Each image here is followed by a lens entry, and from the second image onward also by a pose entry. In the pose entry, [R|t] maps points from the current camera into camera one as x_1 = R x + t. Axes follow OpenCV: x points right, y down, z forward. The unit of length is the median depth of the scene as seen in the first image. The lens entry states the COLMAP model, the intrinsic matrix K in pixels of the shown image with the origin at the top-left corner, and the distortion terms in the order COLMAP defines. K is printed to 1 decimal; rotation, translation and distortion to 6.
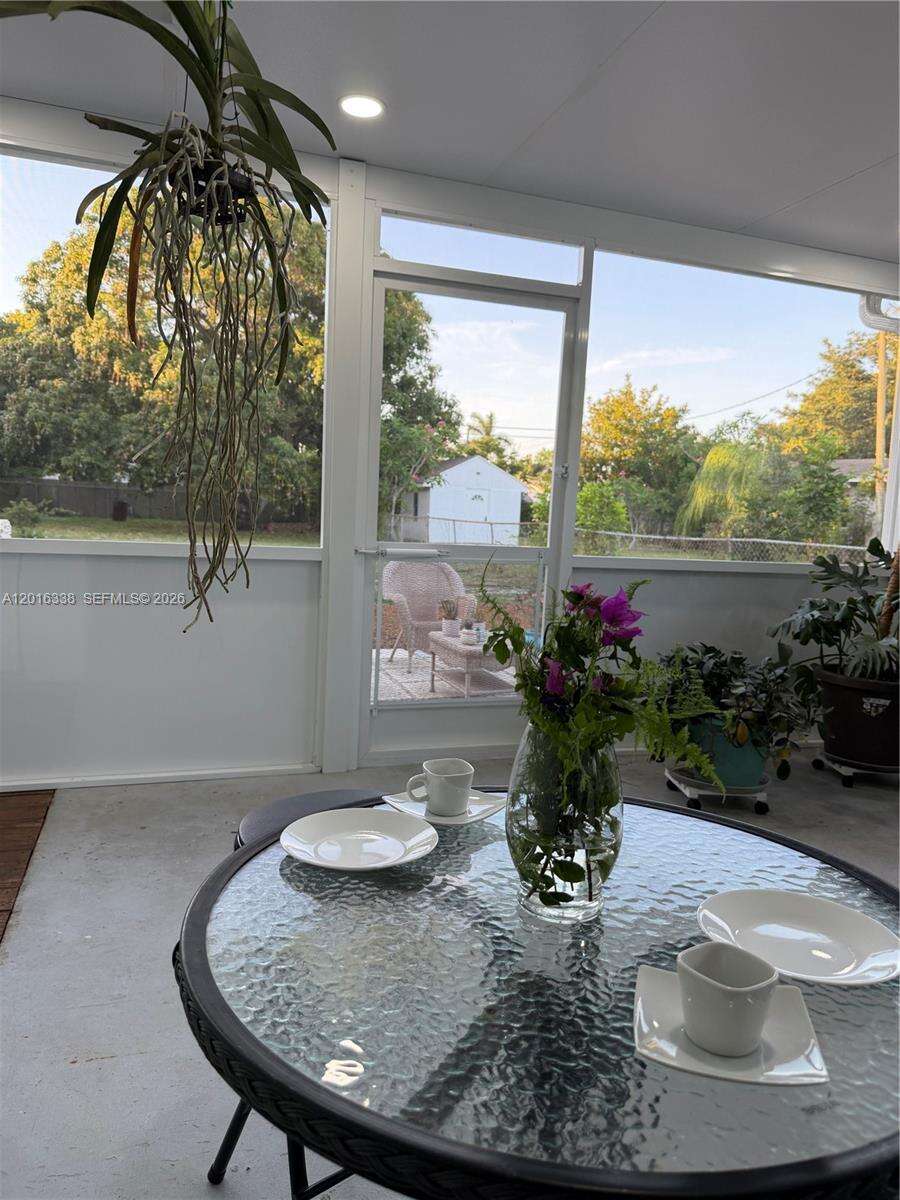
lens RADIAL K [[855.6, 0, 452.9], [0, 855.6, 603.9], [0, 0, 1]] dist [0.062267, -0.002567]
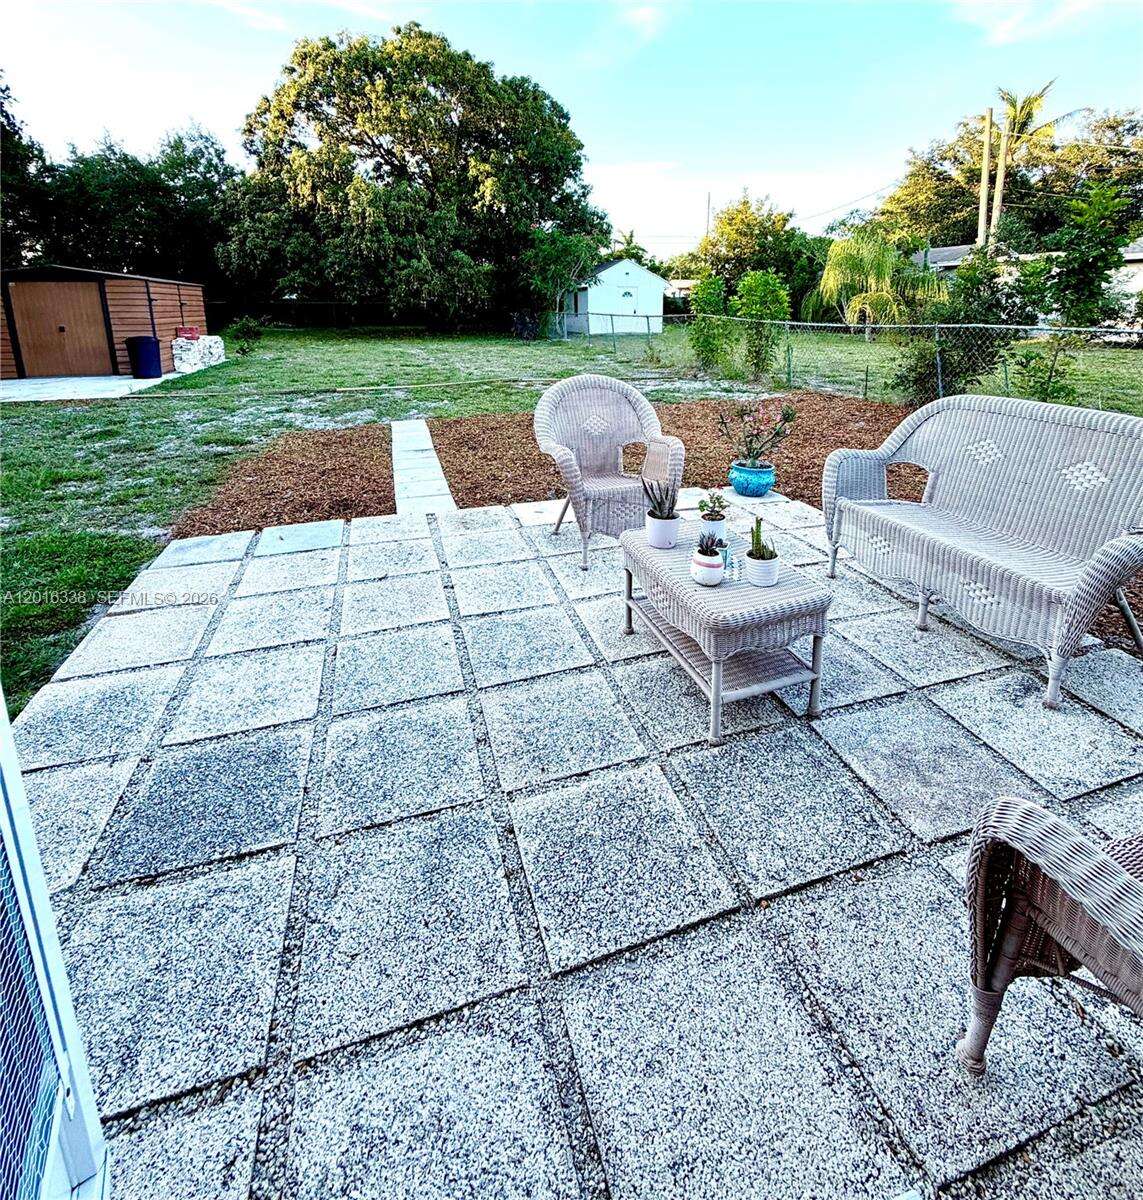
lens RADIAL K [[611.0, 0, 575.4], [0, 611.0, 429.1], [0, 0, 1]] dist [0.002962, -0.000360]
pose [[0.997880, -0.039331, -0.051860, -0.007500], [0.043735, 0.995272, 0.086728, -0.015064], [0.048204, -0.088813, 0.994881, 0.138041]]
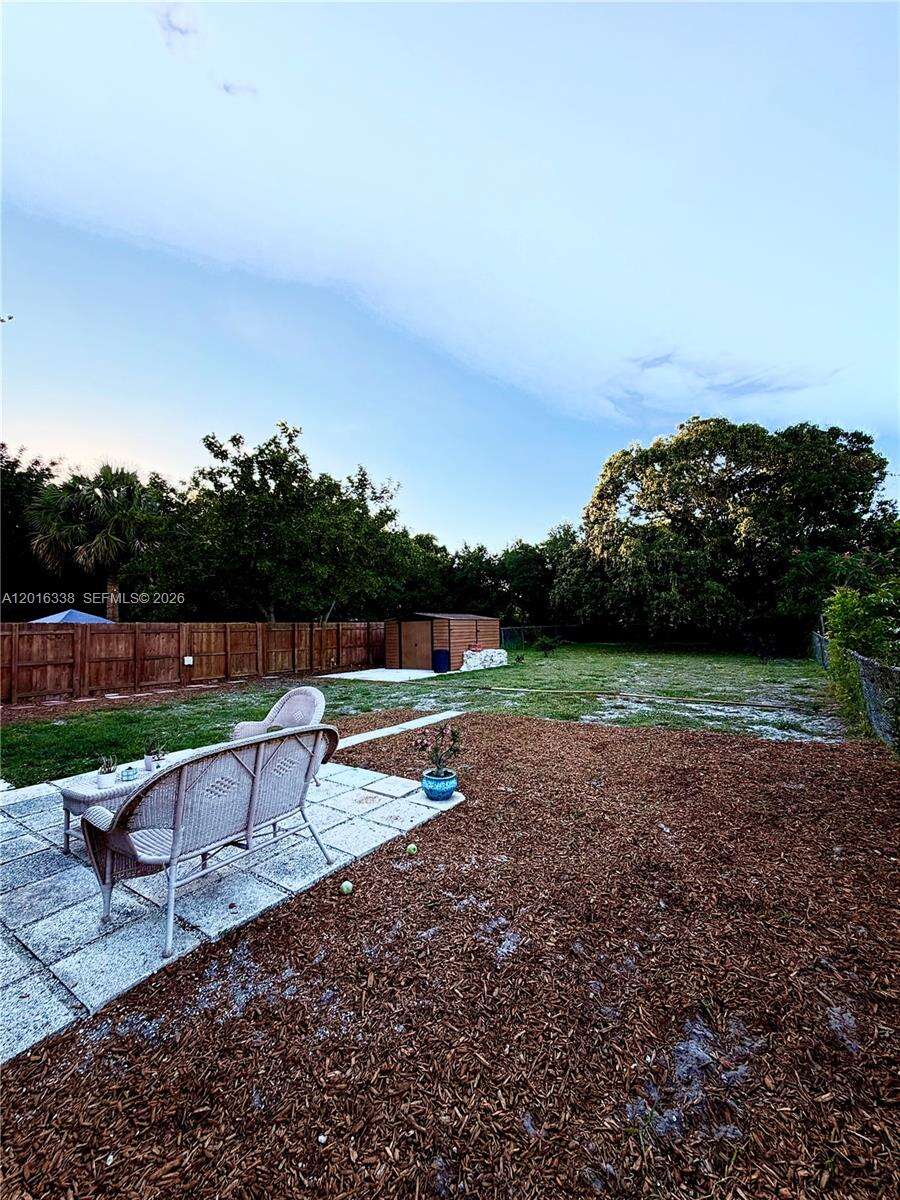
lens RADIAL K [[478.0, 0, 451.3], [0, 478.0, 594.9], [0, 0, 1]] dist [0.001962, 0.000081]
pose [[0.581204, -0.114560, -0.805653, 0.155239], [-0.044051, 0.984160, -0.171722, -0.019609], [0.812564, 0.135296, 0.566952, 0.203161]]
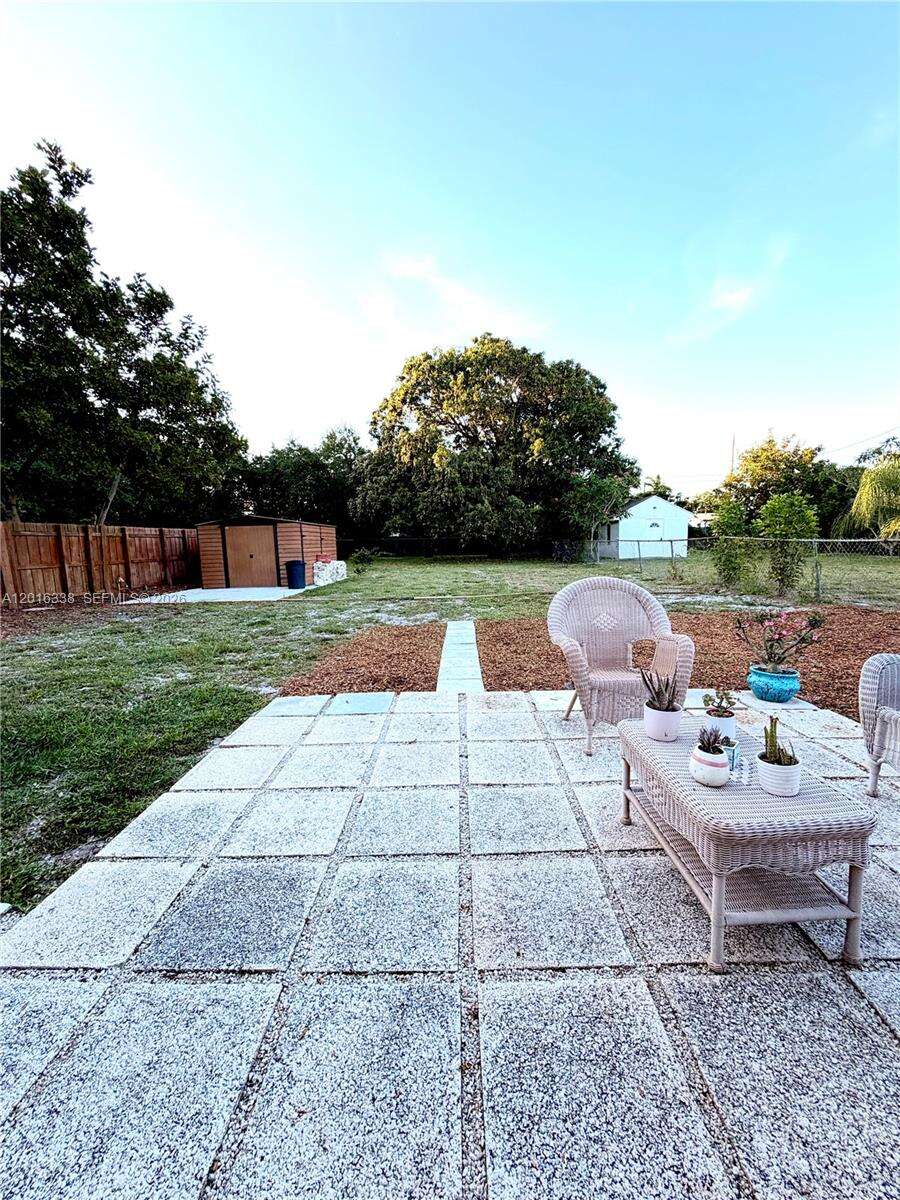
lens RADIAL K [[478.0, 0, 451.2], [0, 478.0, 600.7], [0, 0, 1]] dist [0.001962, 0.000081]
pose [[0.932465, -0.025942, -0.360329, -0.003336], [0.028329, 0.999598, 0.001345, -0.010804], [0.360149, -0.011462, 0.932824, 0.150367]]
